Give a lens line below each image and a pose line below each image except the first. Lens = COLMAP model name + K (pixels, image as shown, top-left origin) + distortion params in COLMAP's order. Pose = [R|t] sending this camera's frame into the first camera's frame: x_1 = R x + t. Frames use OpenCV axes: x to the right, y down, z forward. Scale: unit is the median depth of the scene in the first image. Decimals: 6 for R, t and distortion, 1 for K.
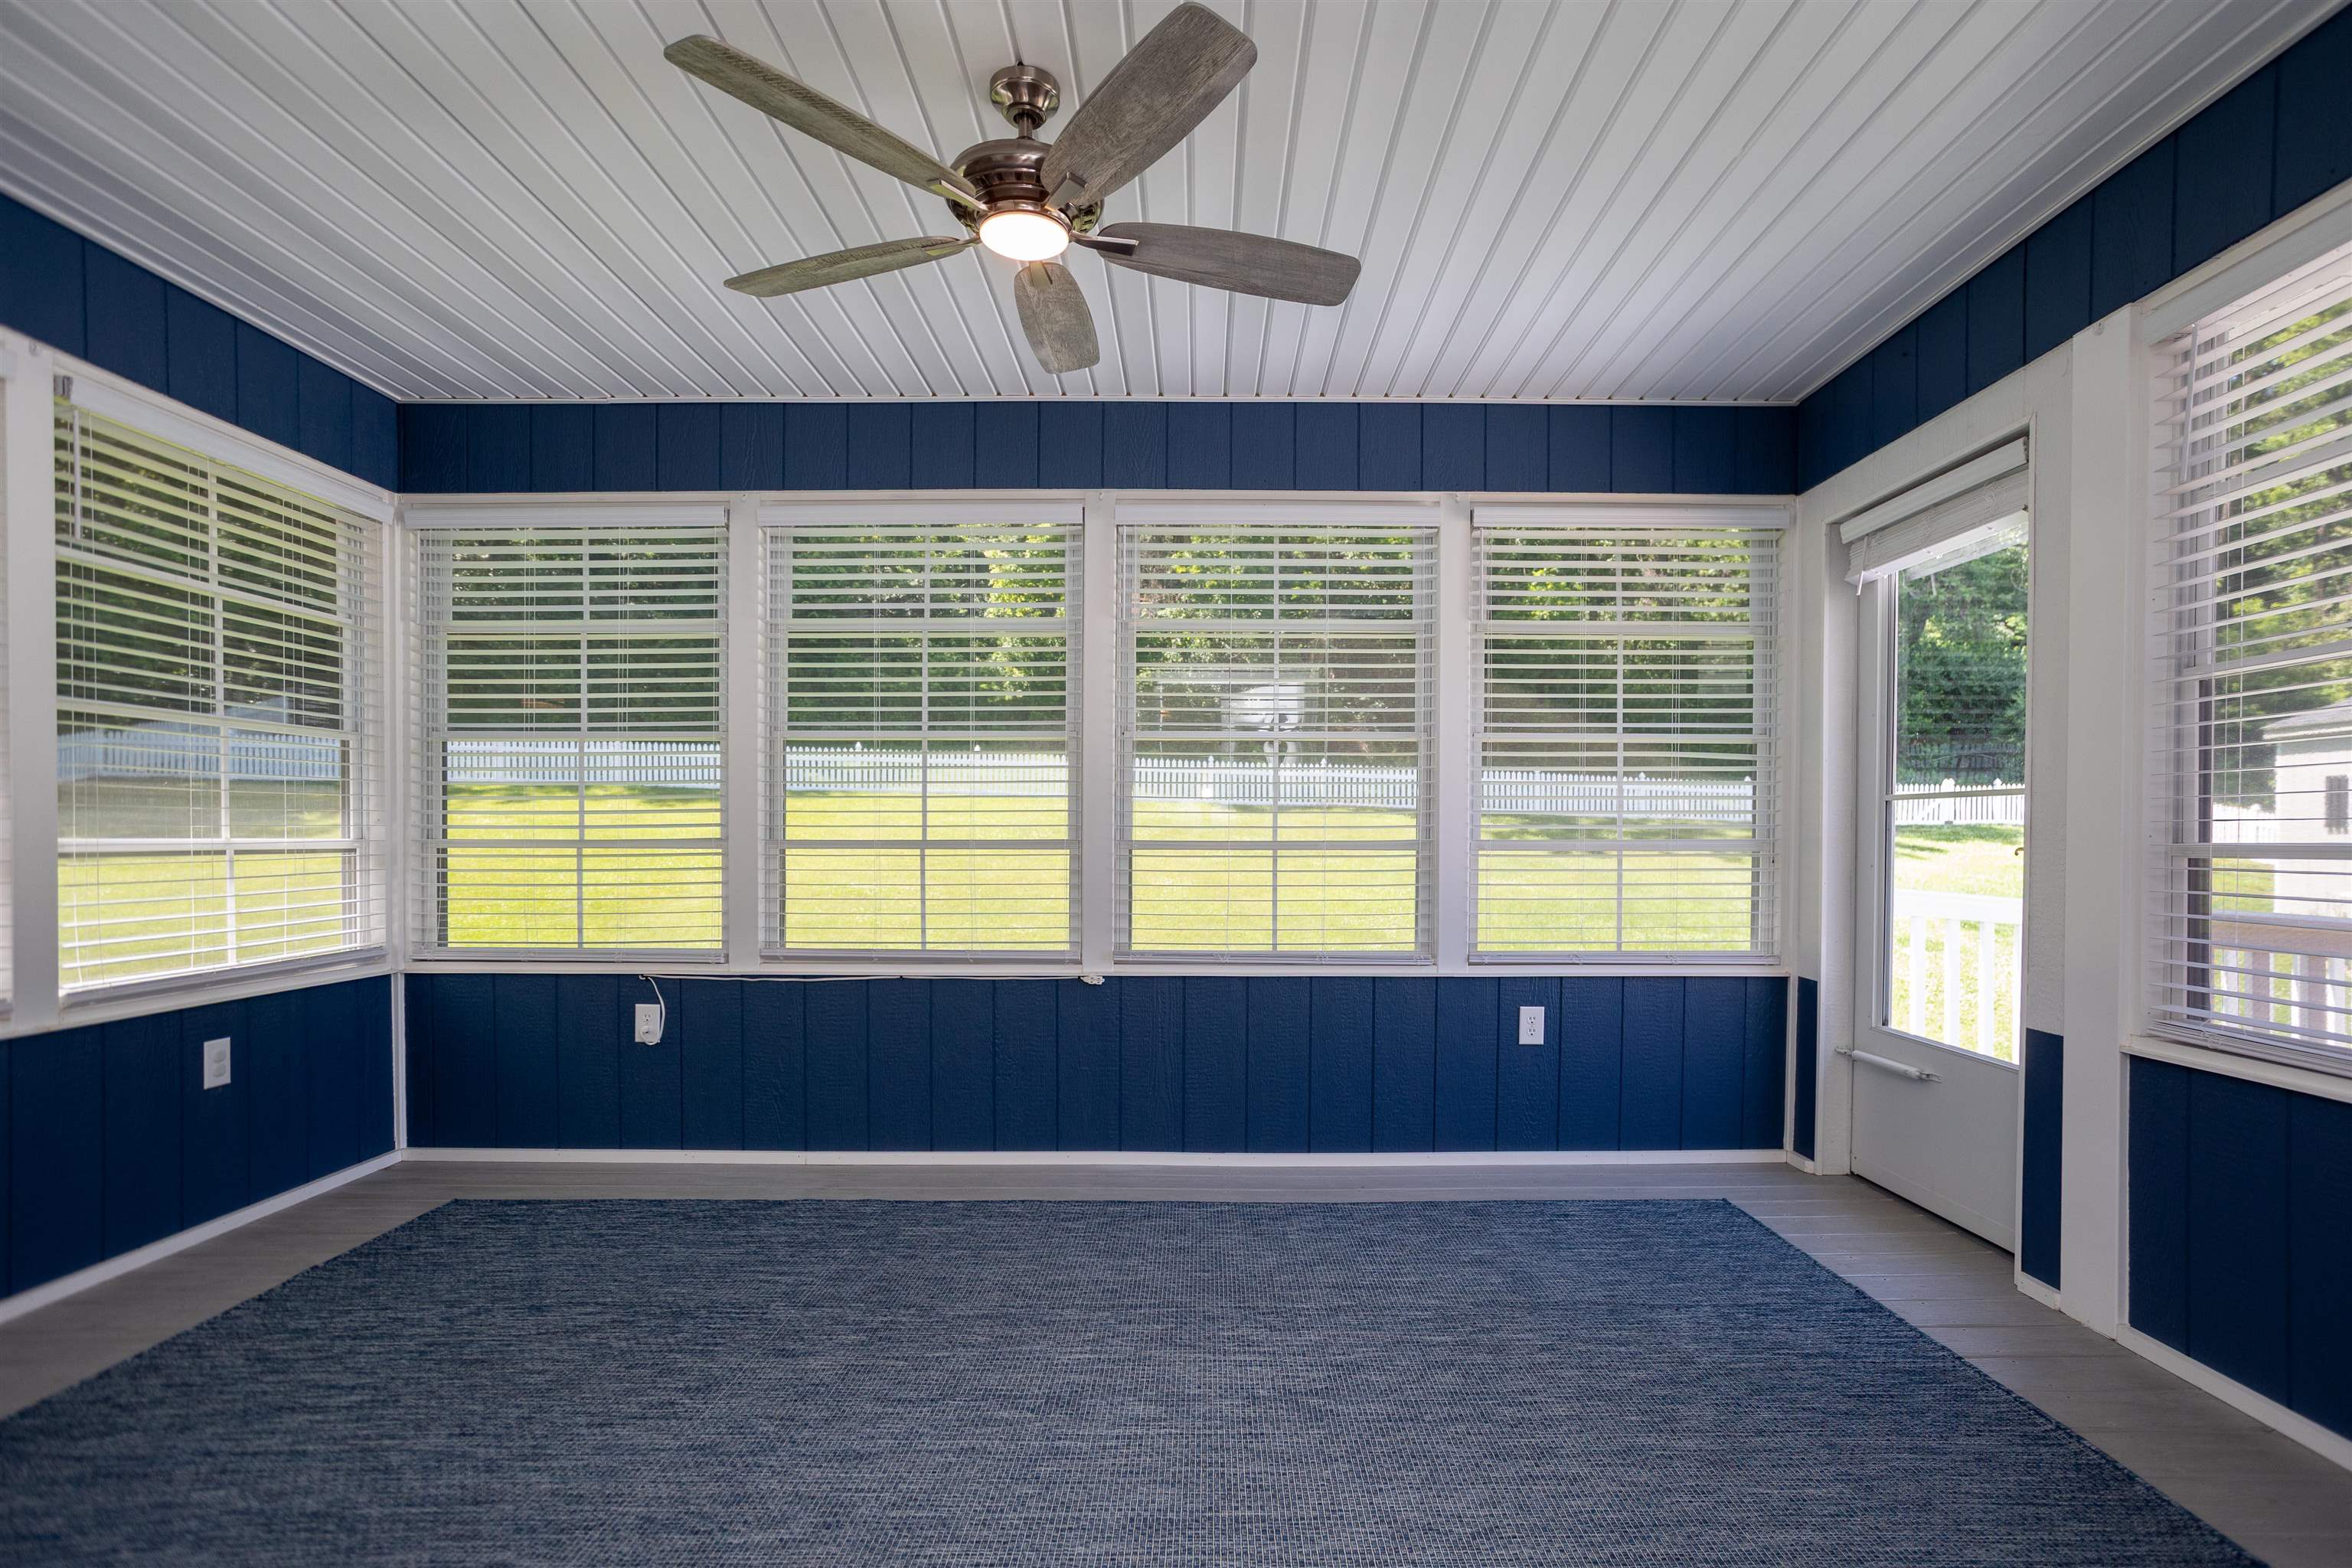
lens RADIAL K [[1206.4, 0, 1148.0], [0, 1206.4, 835.4], [0, 0, 1]] dist [-0.047931, 0.042771]
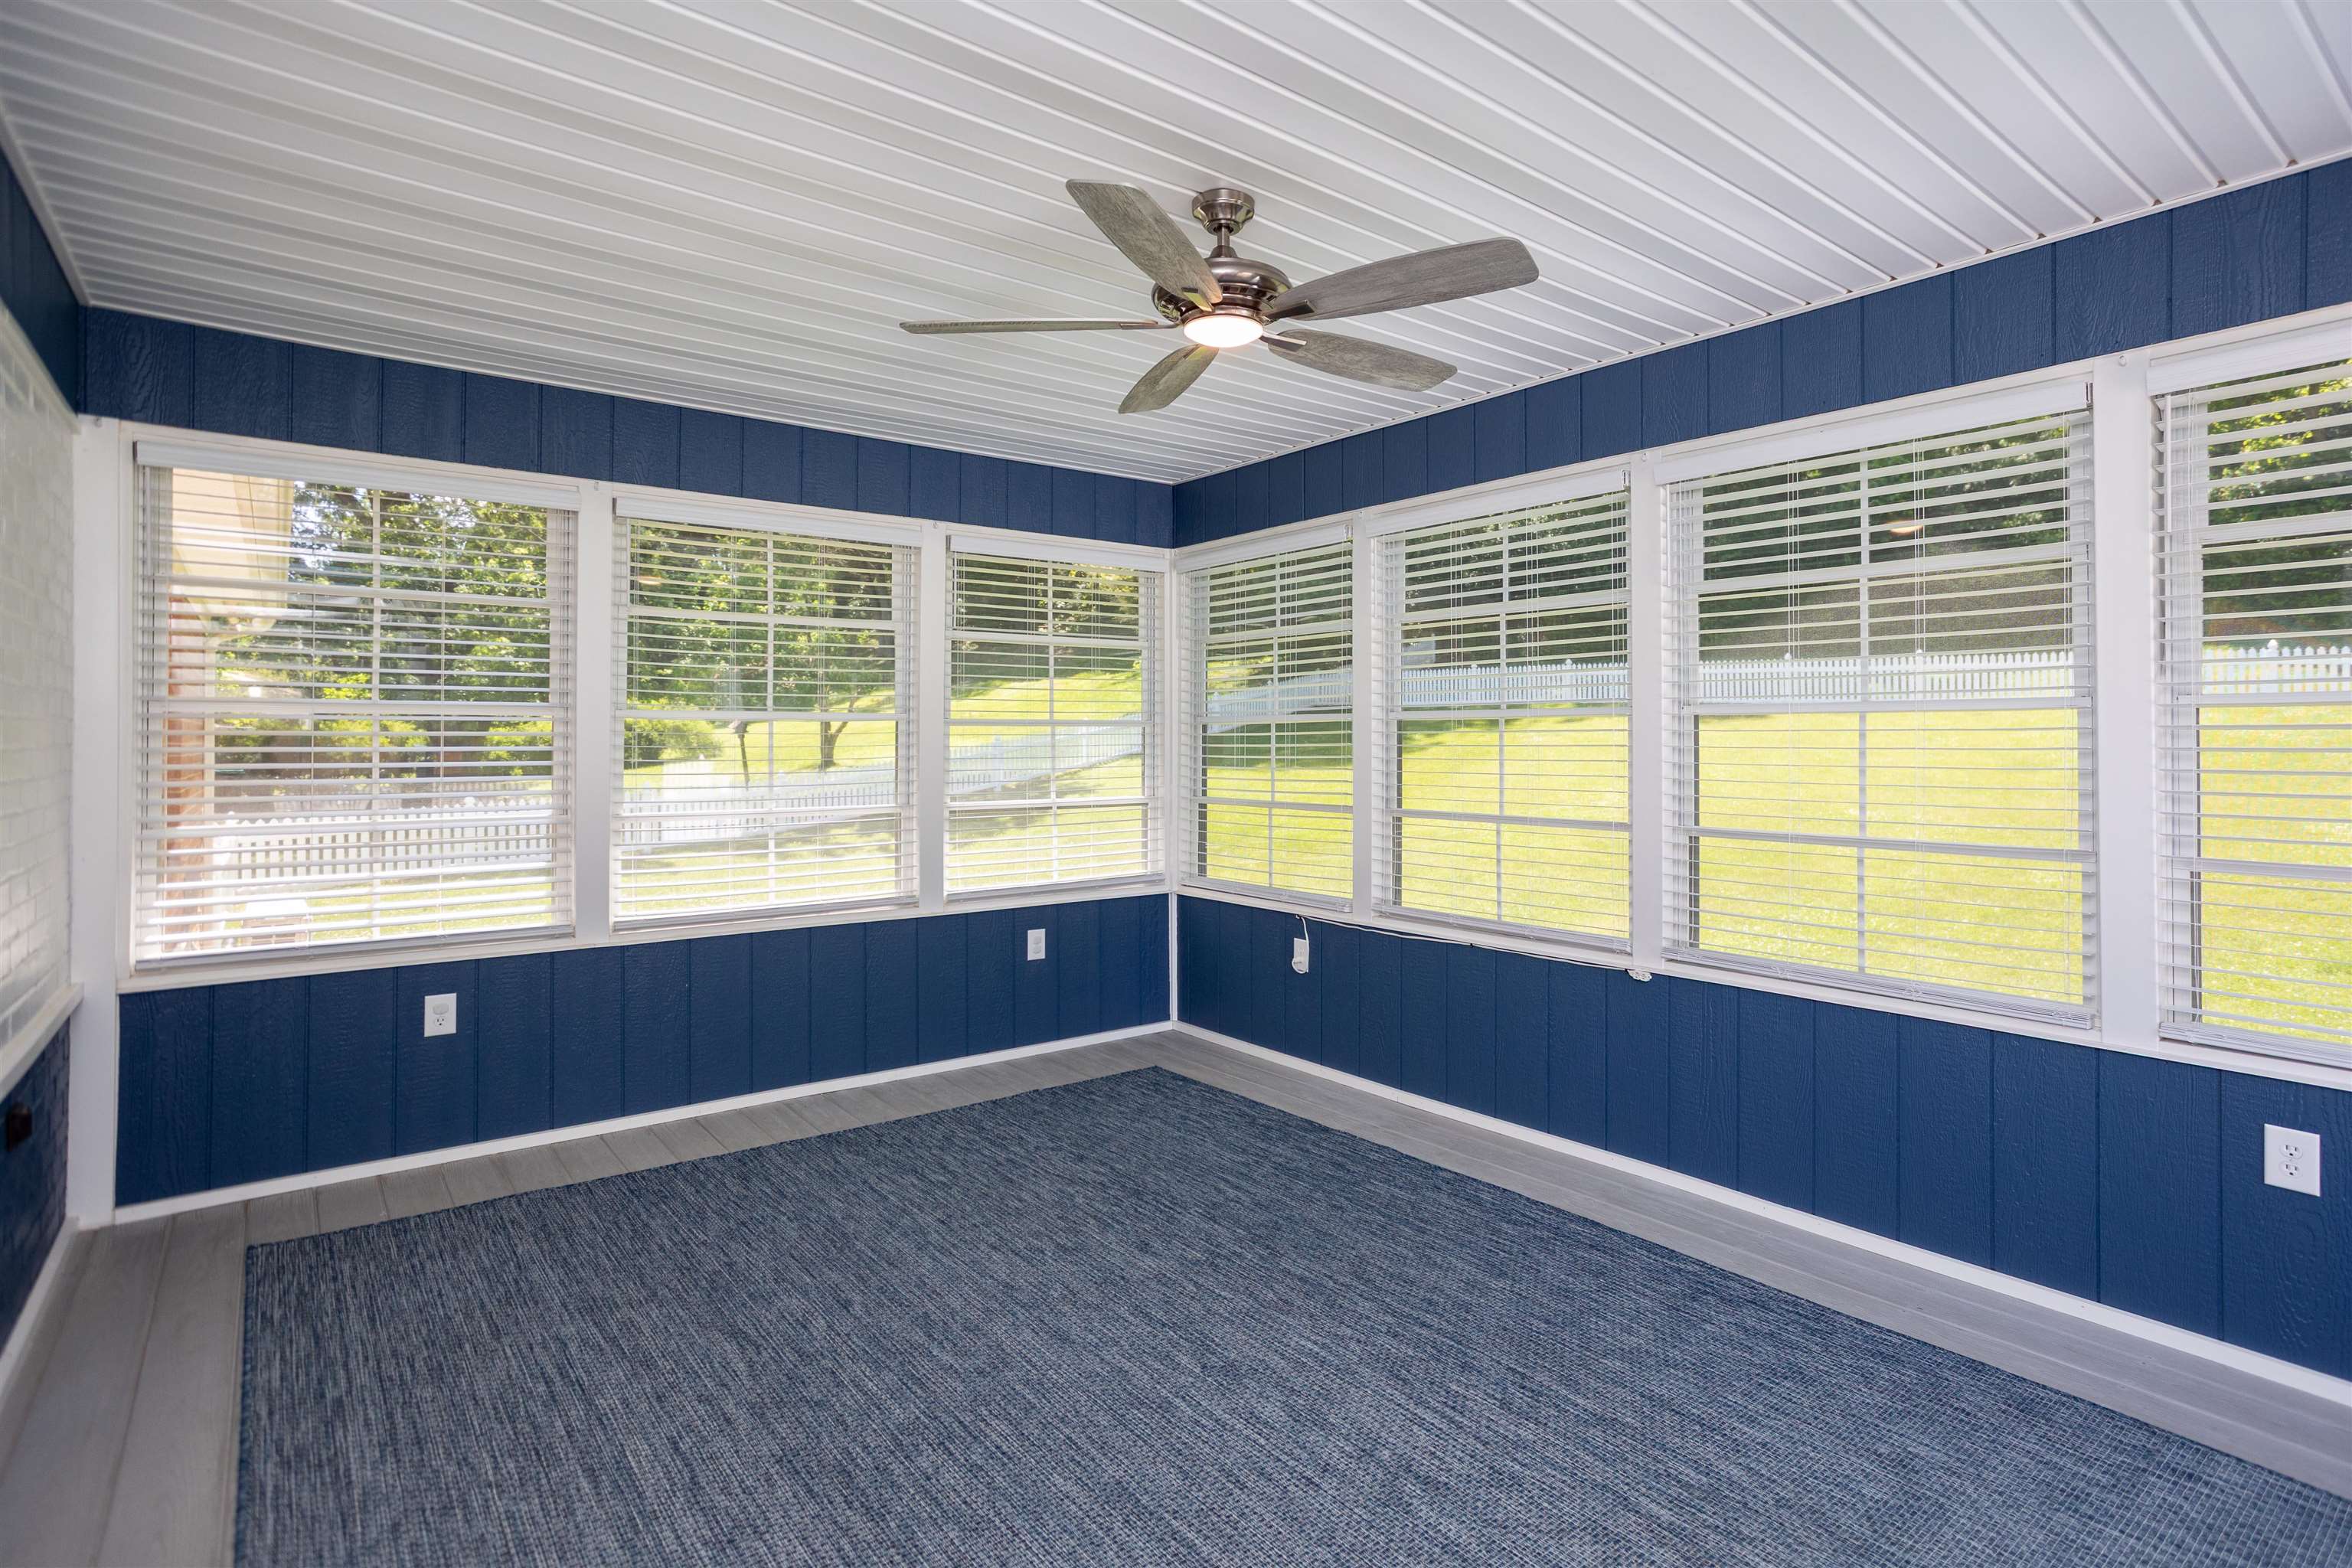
lens RADIAL K [[1130.2, 0, 1171.2], [0, 1130.2, 702.1], [0, 0, 1]] dist [-0.048221, 0.026154]
pose [[0.624350, -0.028847, -0.780612, 0.487835], [0.003054, 0.999400, -0.034489, -0.074697], [0.781139, 0.019149, 0.624063, 0.206641]]
